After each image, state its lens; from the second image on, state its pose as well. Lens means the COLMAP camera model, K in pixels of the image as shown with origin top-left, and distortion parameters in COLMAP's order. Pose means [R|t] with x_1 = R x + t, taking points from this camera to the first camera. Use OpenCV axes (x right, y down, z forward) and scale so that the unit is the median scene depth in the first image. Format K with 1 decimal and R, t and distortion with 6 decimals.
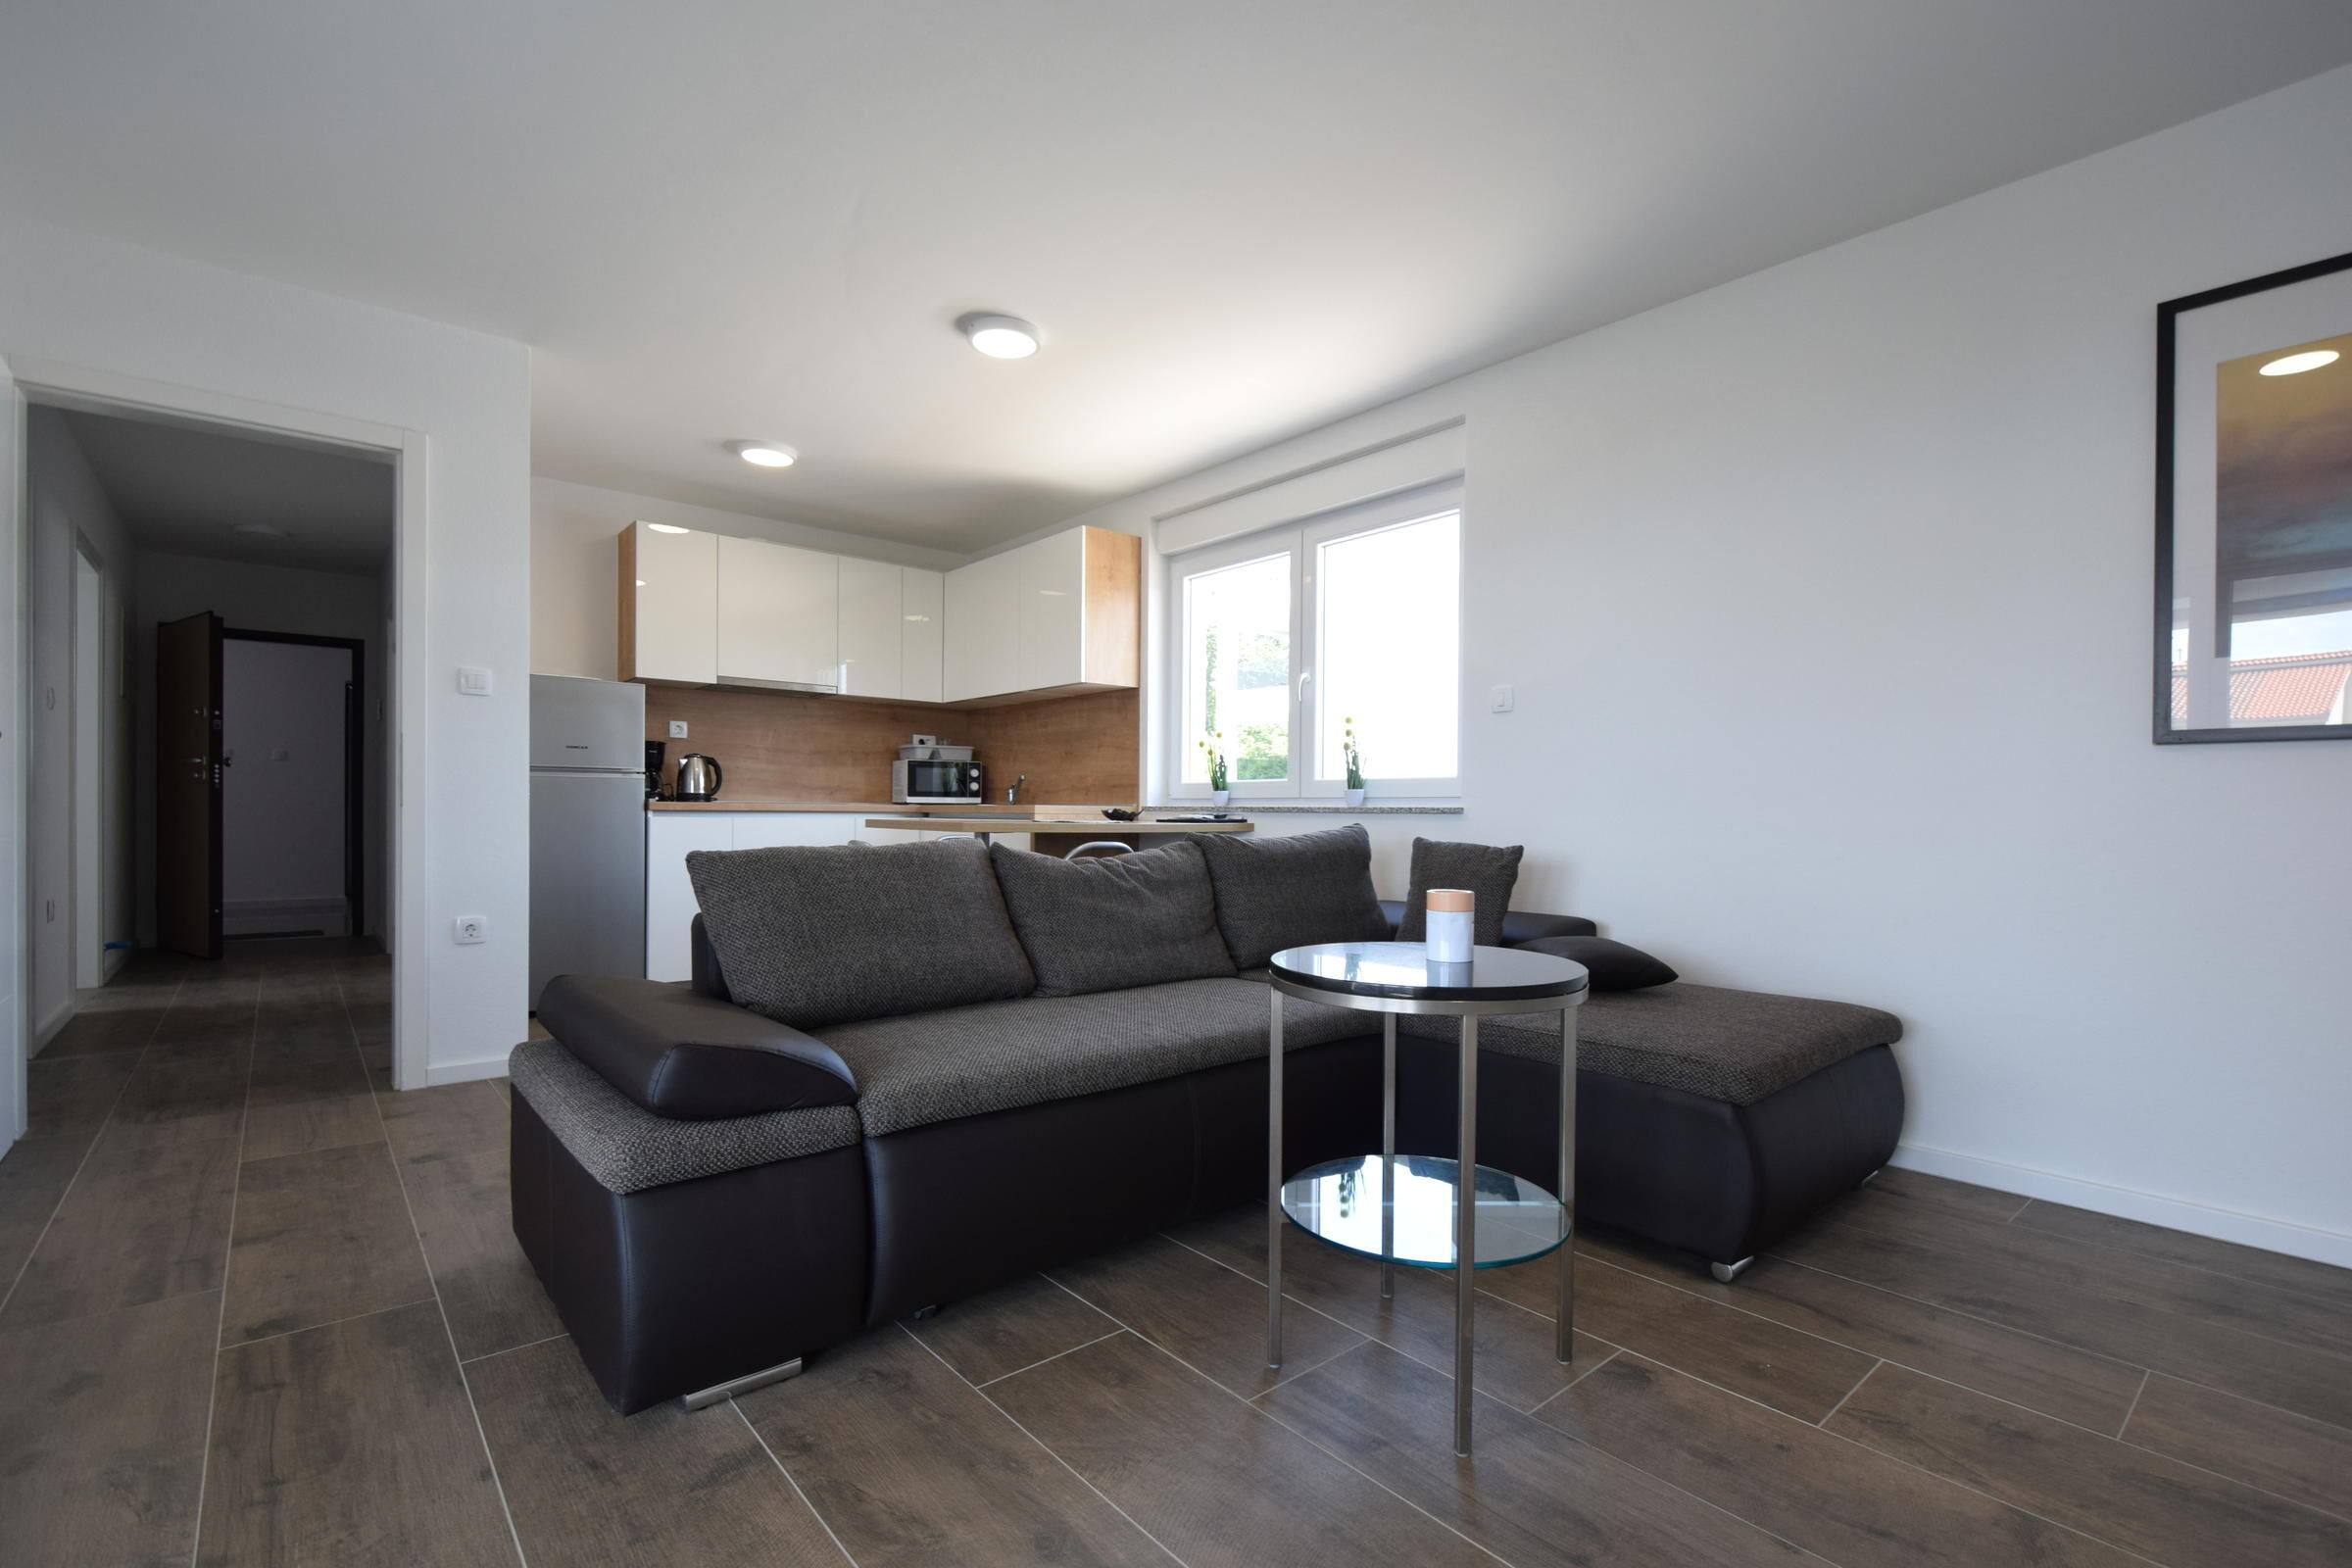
lens RADIAL K [[1051.1, 0, 1171.4], [0, 1051.1, 811.2], [0, 0, 1]] dist [-0.000989, -0.001638]
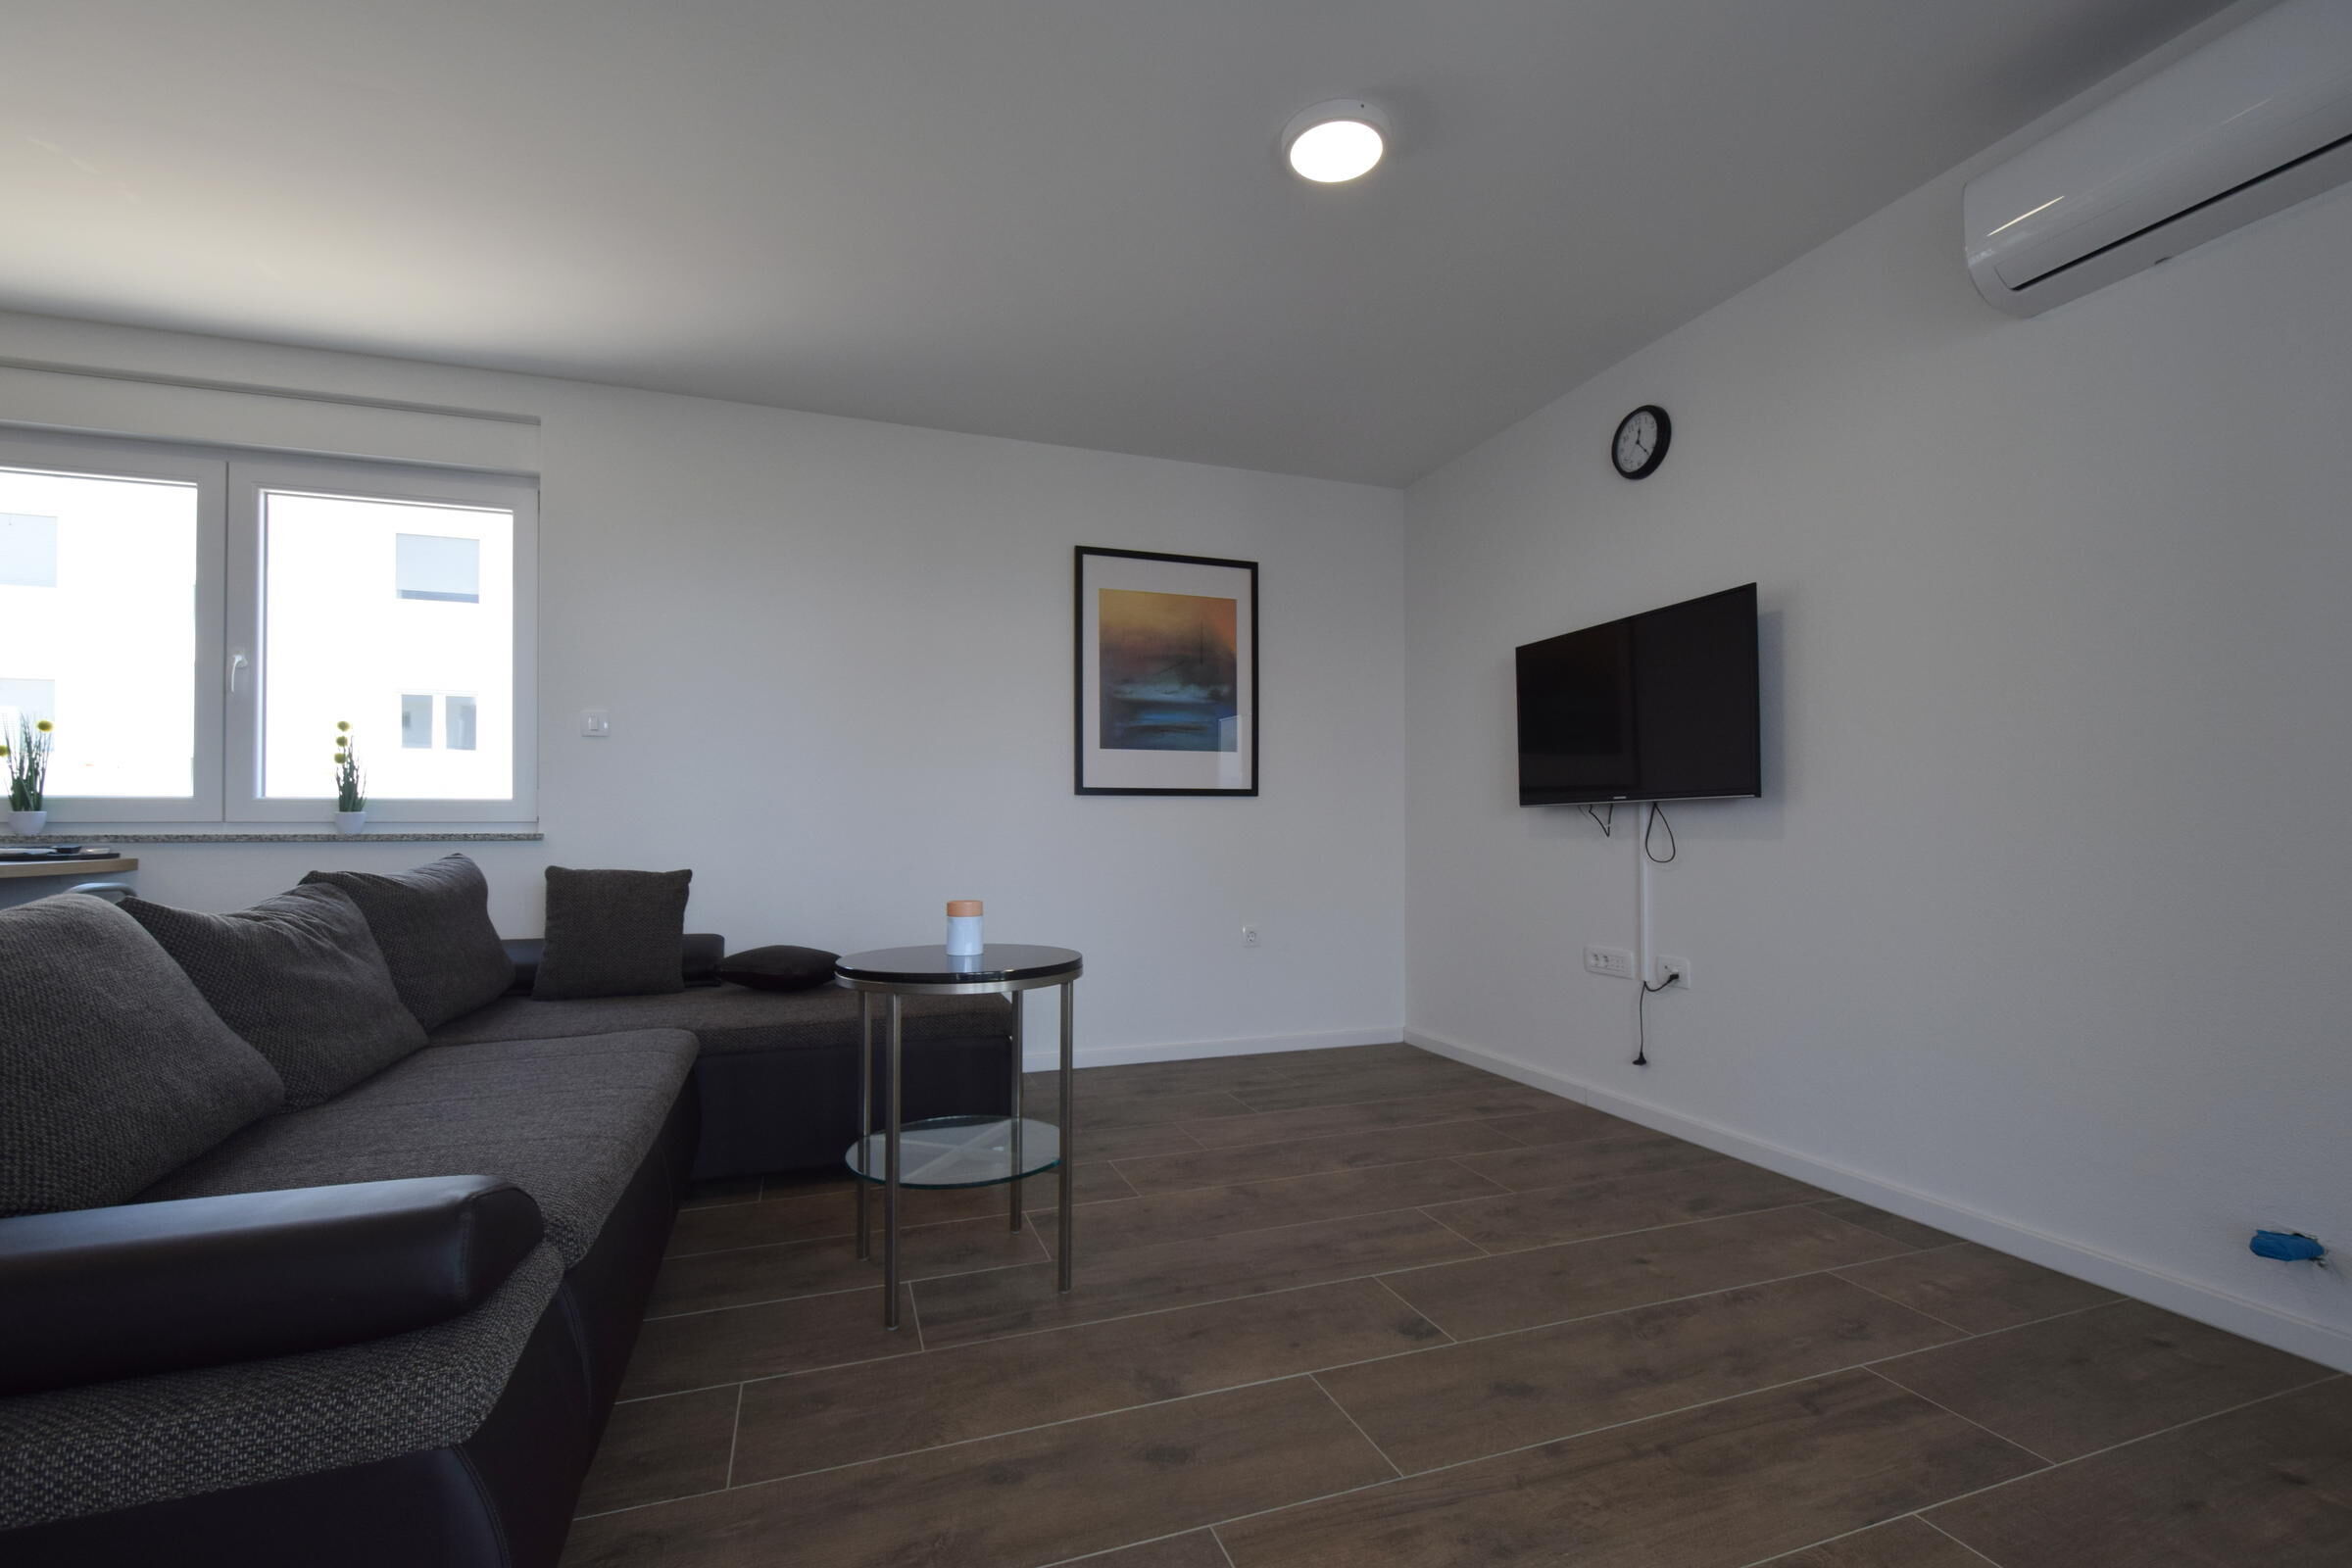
lens RADIAL K [[1051.1, 0, 1171.4], [0, 1051.1, 811.2], [0, 0, 1]] dist [-0.000989, -0.001638]
pose [[0.344404, 0.010009, 0.938768, -0.477767], [0.007957, 0.999876, -0.013580, -0.007237], [-0.938788, 0.012147, 0.344281, 0.174319]]
